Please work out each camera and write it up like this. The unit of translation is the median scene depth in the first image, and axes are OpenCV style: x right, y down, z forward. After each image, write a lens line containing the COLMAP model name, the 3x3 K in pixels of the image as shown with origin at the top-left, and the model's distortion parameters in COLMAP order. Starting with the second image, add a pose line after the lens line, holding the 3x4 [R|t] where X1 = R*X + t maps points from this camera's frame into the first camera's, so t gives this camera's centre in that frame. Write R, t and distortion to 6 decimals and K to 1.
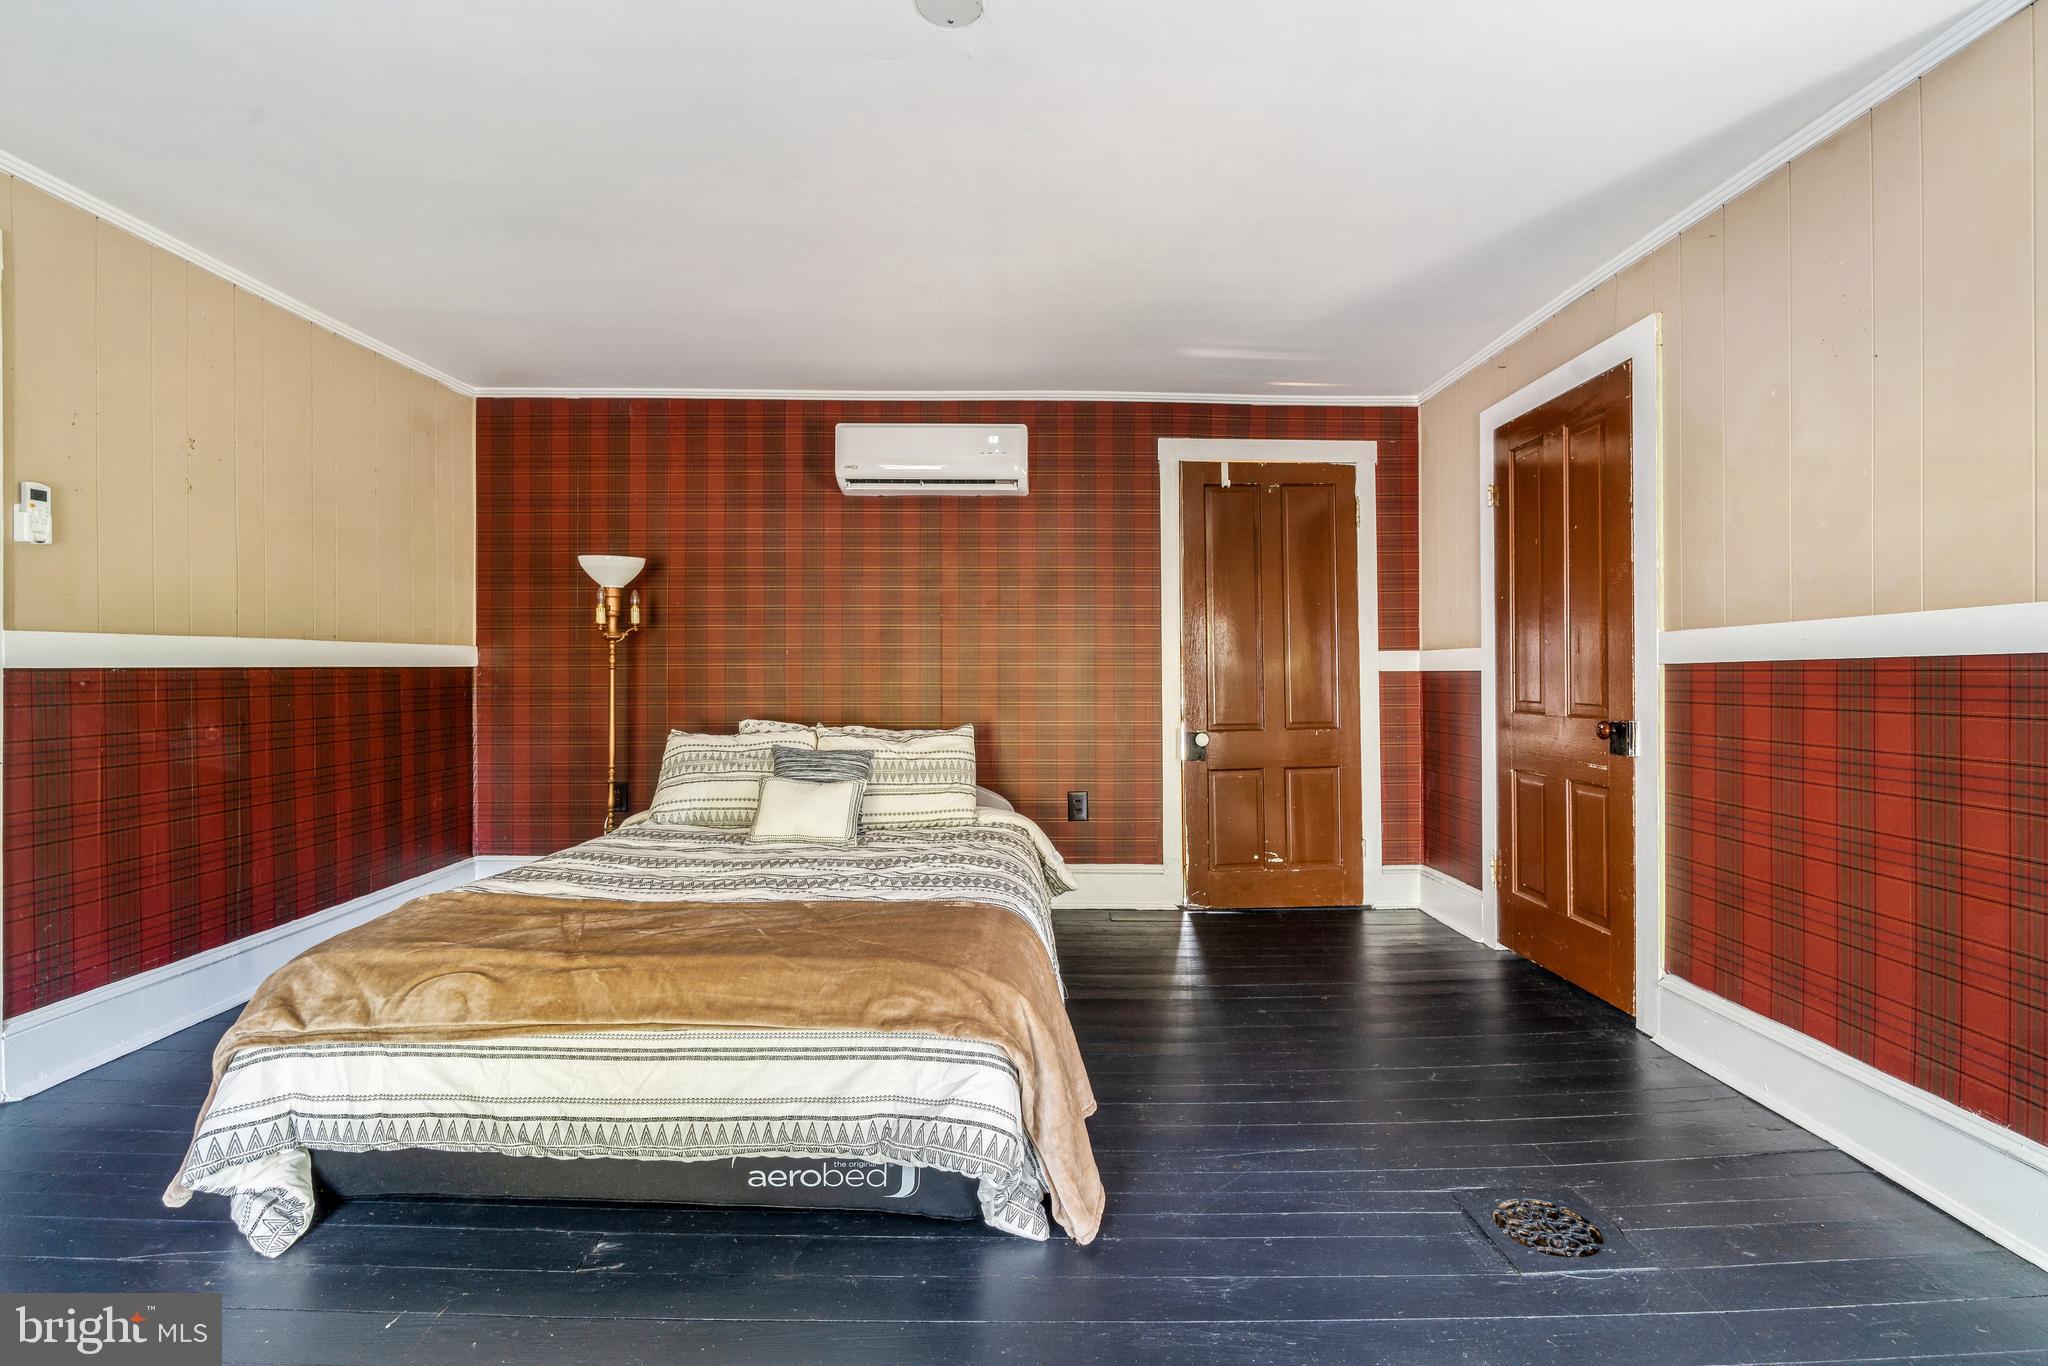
lens RADIAL K [[898.0, 0, 1028.4], [0, 898.0, 661.7], [0, 0, 1]] dist [-0.001803, 0.000370]
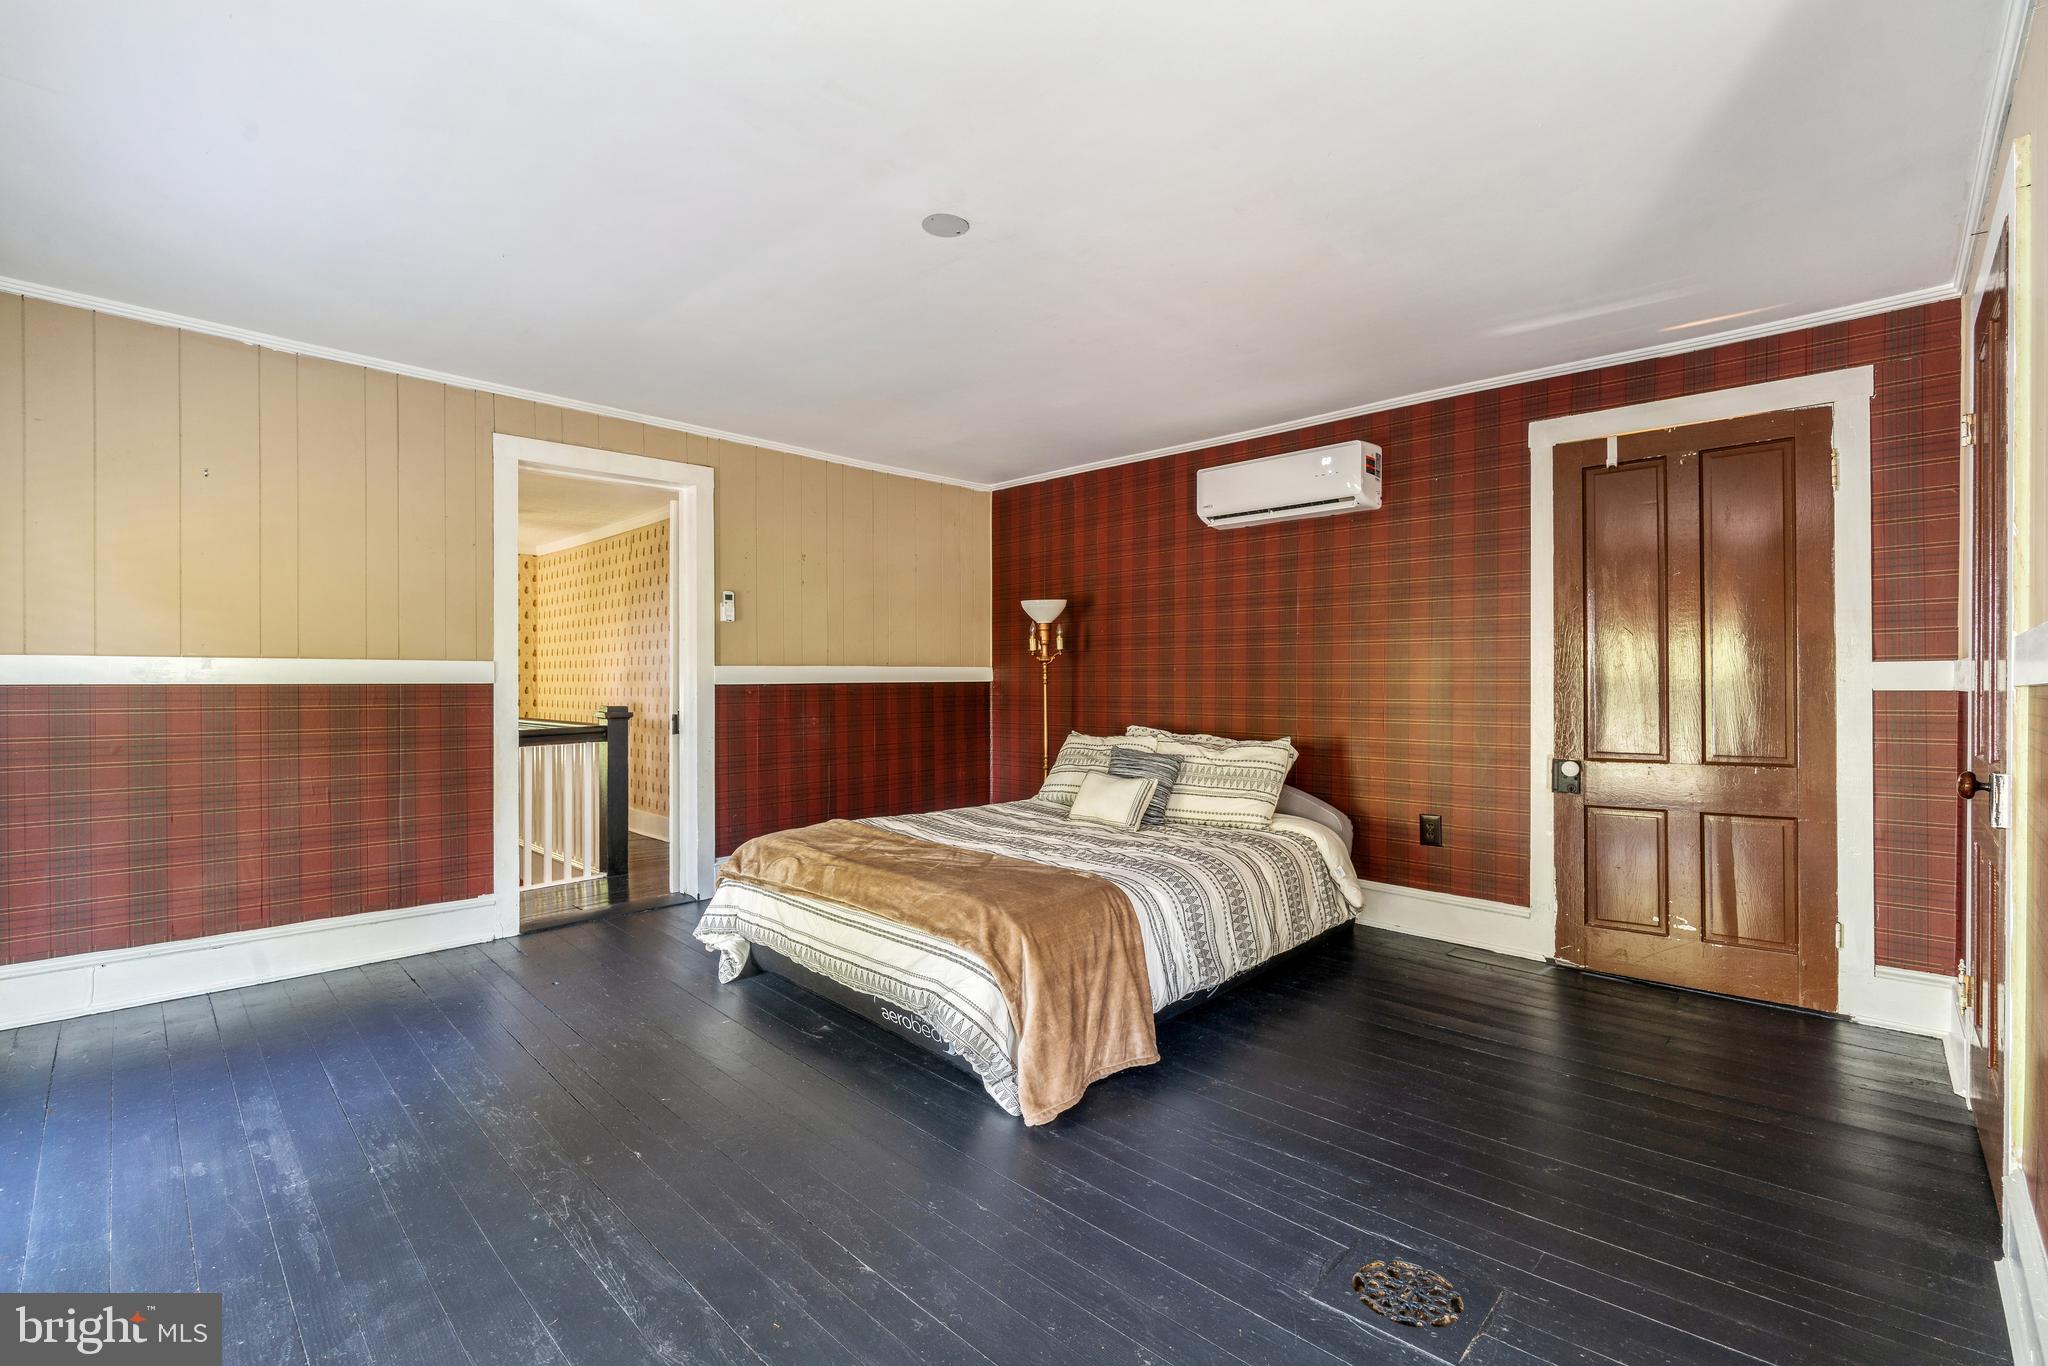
lens RADIAL K [[895.4, 0, 1020.0], [0, 895.4, 675.3], [0, 0, 1]] dist [-0.000283, 0.000403]
pose [[0.709217, -0.002772, -0.704985, 0.443975], [0.005849, 0.999981, 0.001952, -0.007295], [0.704966, -0.005508, 0.709220, 0.028071]]
